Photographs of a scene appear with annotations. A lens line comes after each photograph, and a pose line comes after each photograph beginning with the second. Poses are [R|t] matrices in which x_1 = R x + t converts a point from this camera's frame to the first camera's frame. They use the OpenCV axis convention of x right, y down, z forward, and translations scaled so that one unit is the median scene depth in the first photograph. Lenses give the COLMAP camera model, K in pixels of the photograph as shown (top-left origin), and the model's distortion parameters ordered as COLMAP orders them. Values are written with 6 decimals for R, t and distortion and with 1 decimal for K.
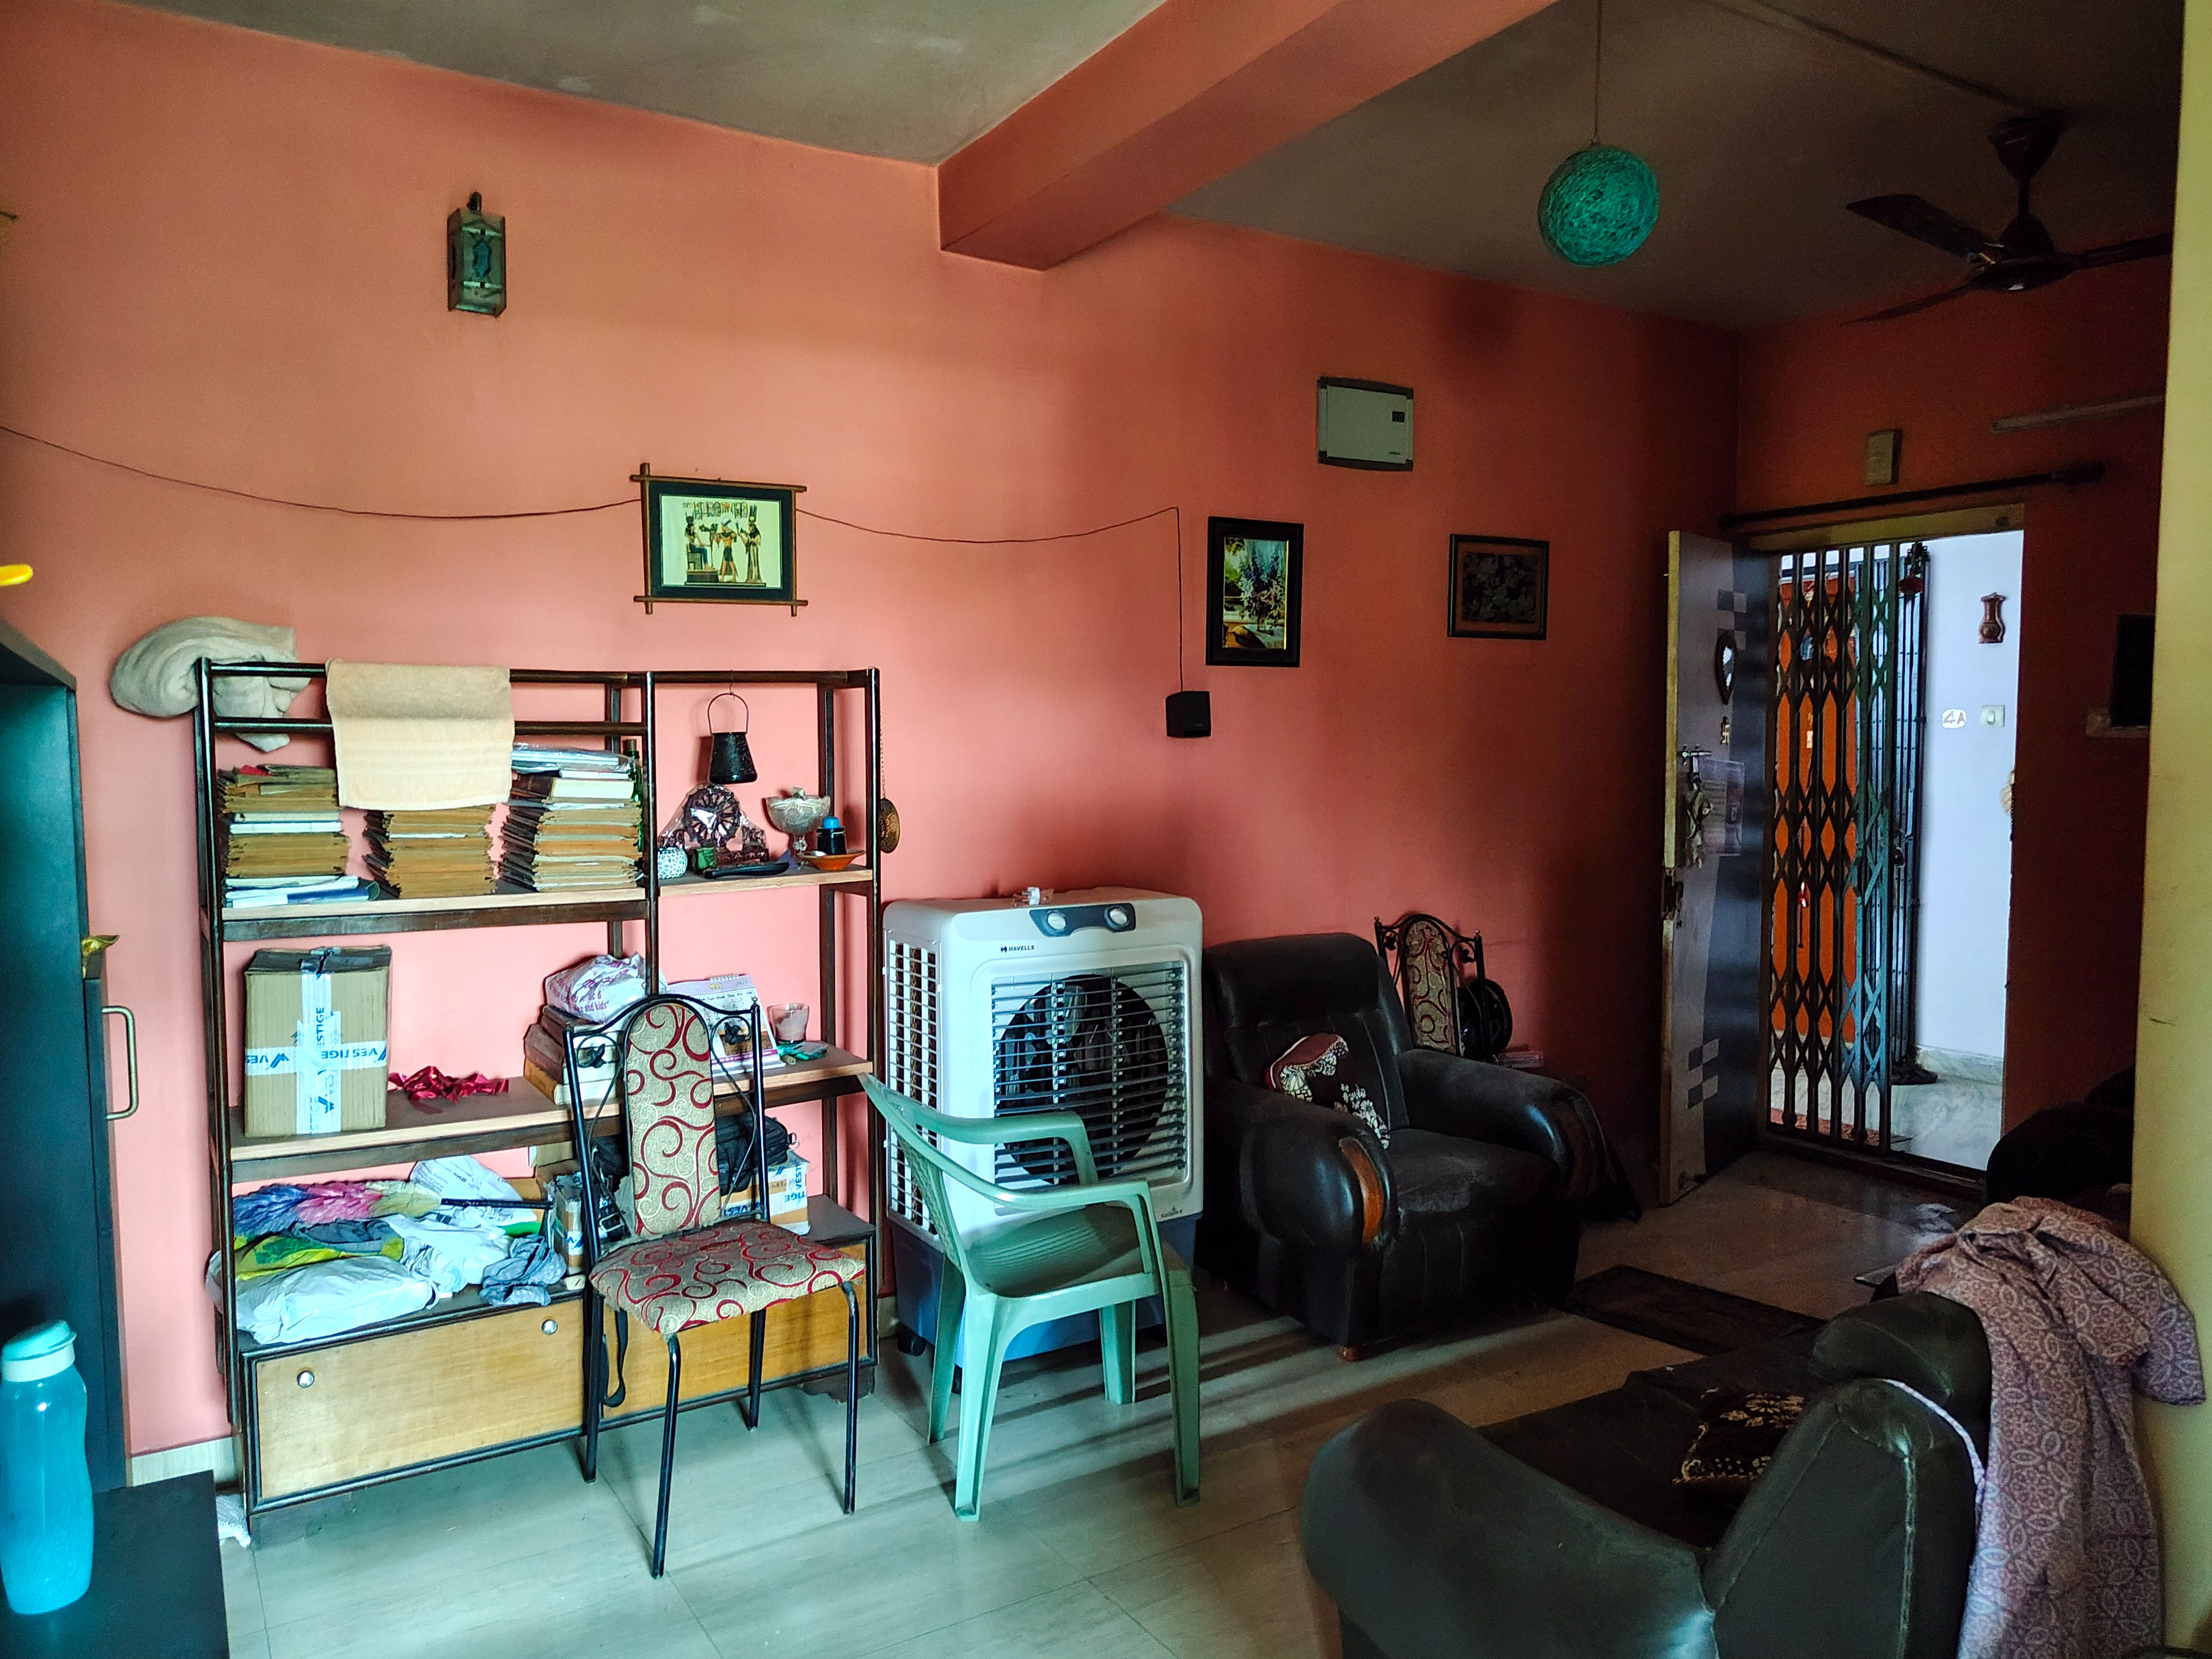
lens RADIAL K [[1588.3, 0, 1128.8], [0, 1588.3, 833.2], [0, 0, 1]] dist [0.016990, -0.014386]
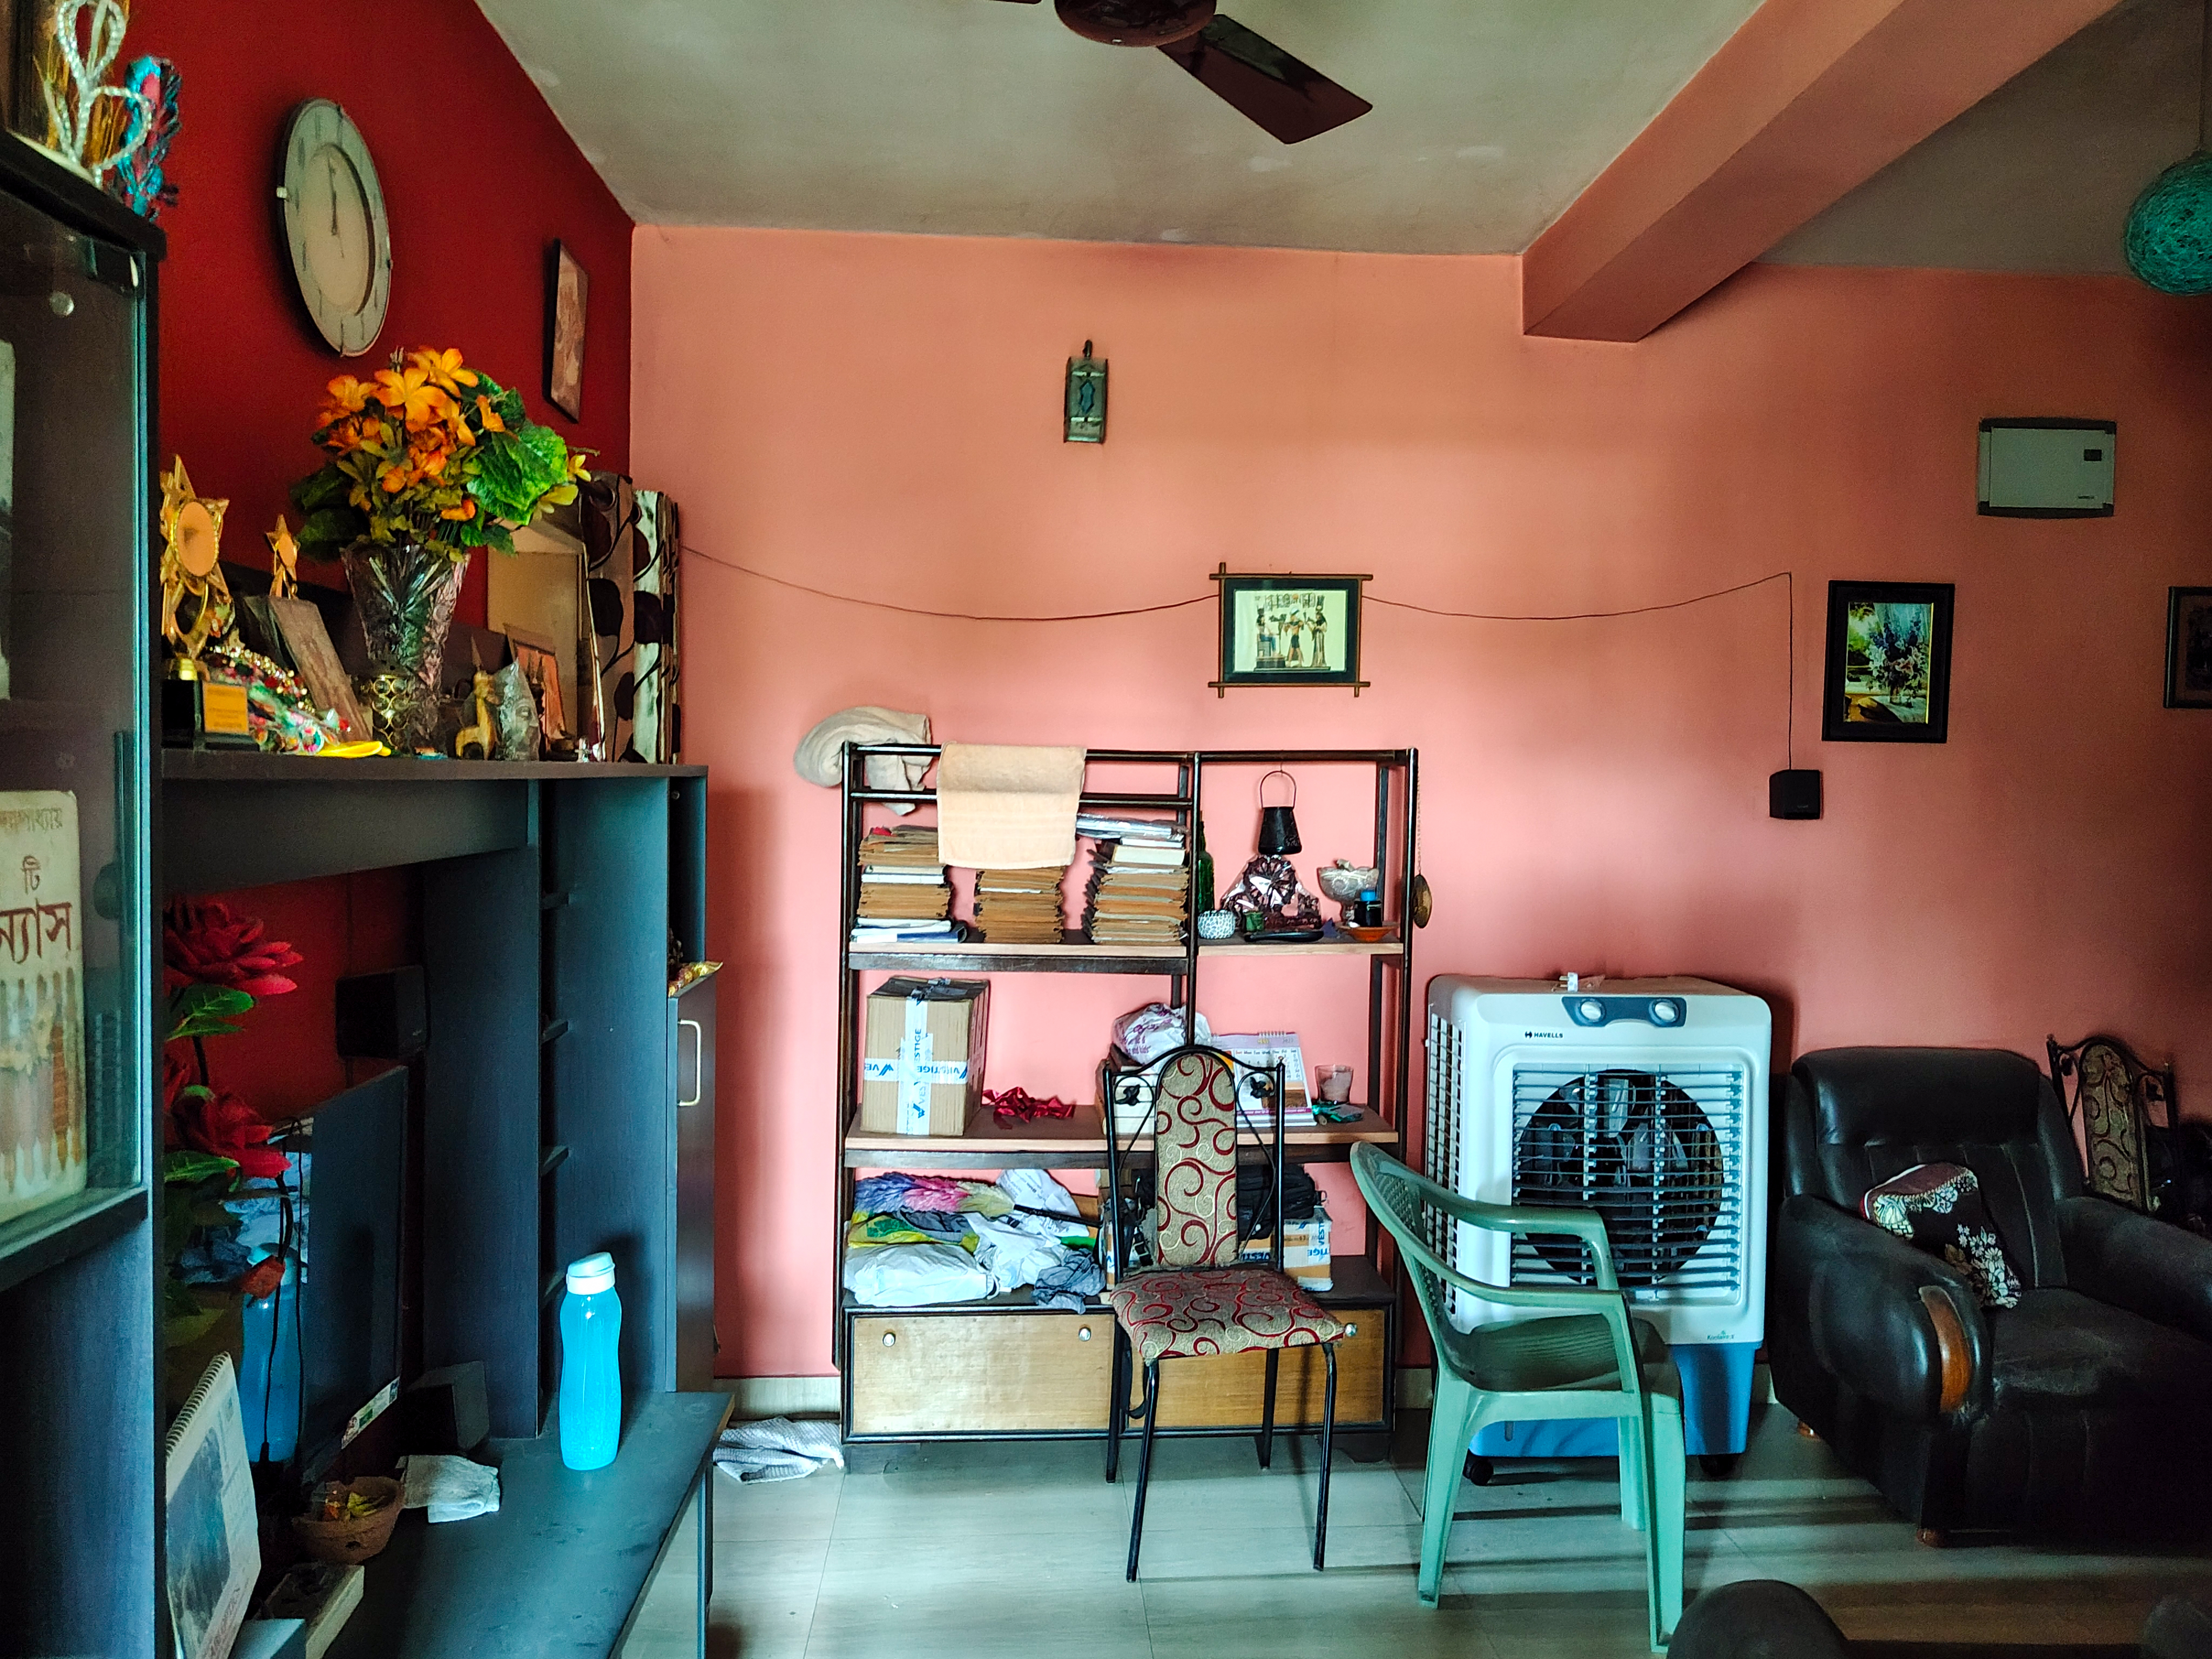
lens RADIAL K [[1662.7, 0, 1264.7], [0, 1662.7, 785.4], [0, 0, 1]] dist [0.069941, -0.171832]
pose [[0.880710, 0.027125, -0.472878, 0.272771], [-0.050171, 0.998085, -0.036189, -0.036522], [0.470991, 0.055597, 0.880384, 0.000860]]
